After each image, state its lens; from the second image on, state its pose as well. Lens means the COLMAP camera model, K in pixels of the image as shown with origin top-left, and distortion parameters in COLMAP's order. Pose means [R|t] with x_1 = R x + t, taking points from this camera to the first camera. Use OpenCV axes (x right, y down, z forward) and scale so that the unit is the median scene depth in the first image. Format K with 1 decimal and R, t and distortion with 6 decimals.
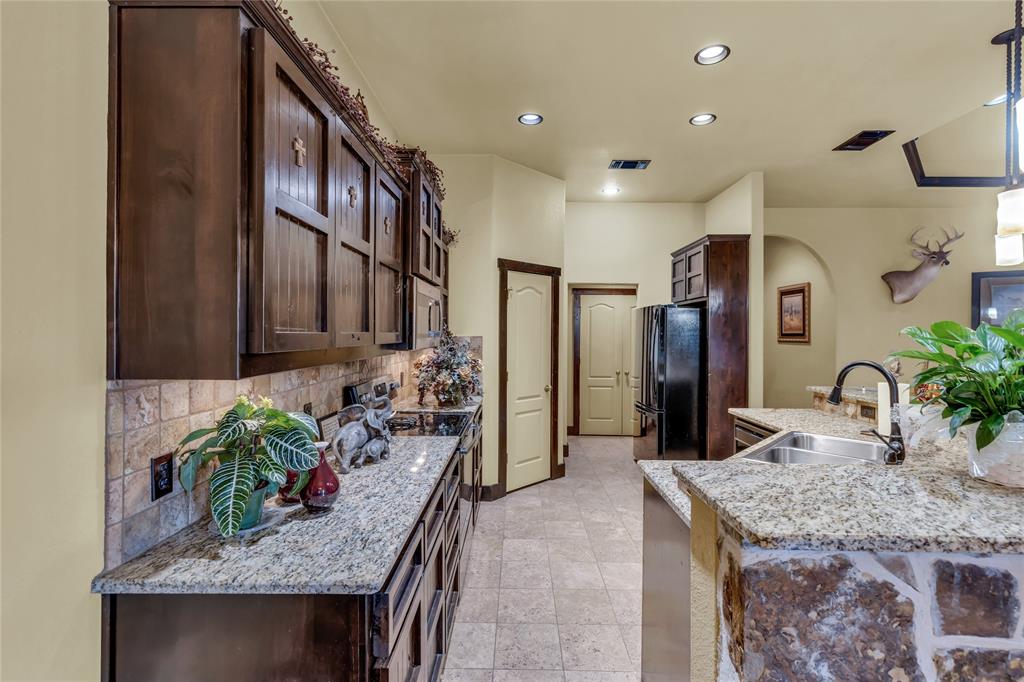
lens RADIAL K [[448.6, 0, 510.2], [0, 448.6, 327.8], [0, 0, 1]] dist [0.002300, 0.000588]
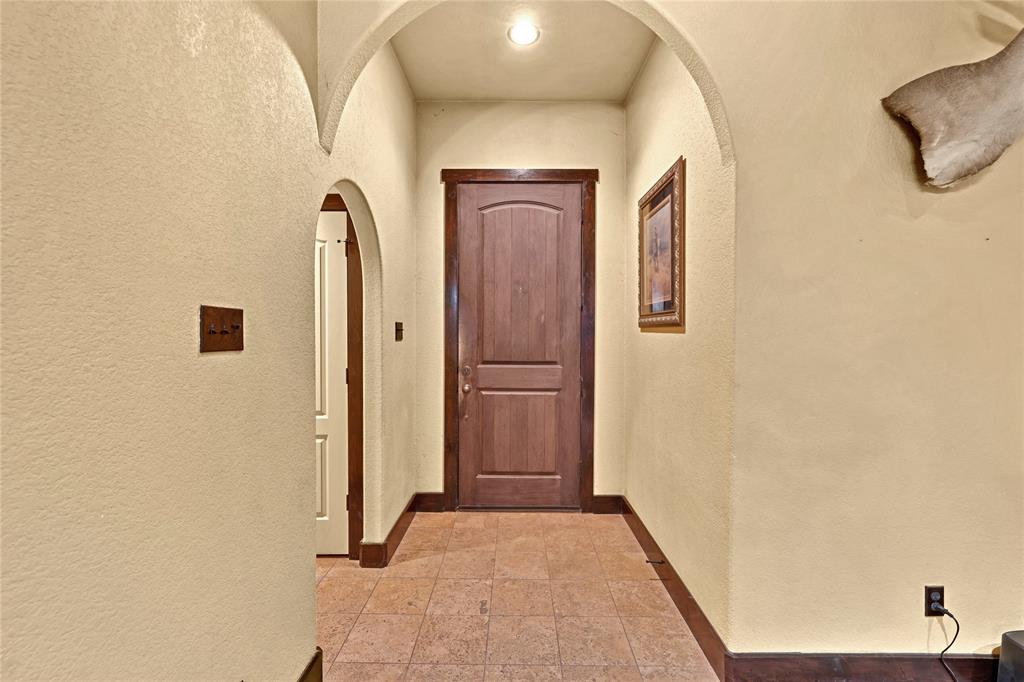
lens RADIAL K [[448.6, 0, 510.2], [0, 448.6, 327.8], [0, 0, 1]] dist [0.002300, 0.000588]
pose [[0.999955, -0.007828, 0.005432, 0.590953], [0.007780, 0.999931, 0.008854, 0.035234], [-0.005501, -0.008811, 0.999946, 0.720521]]
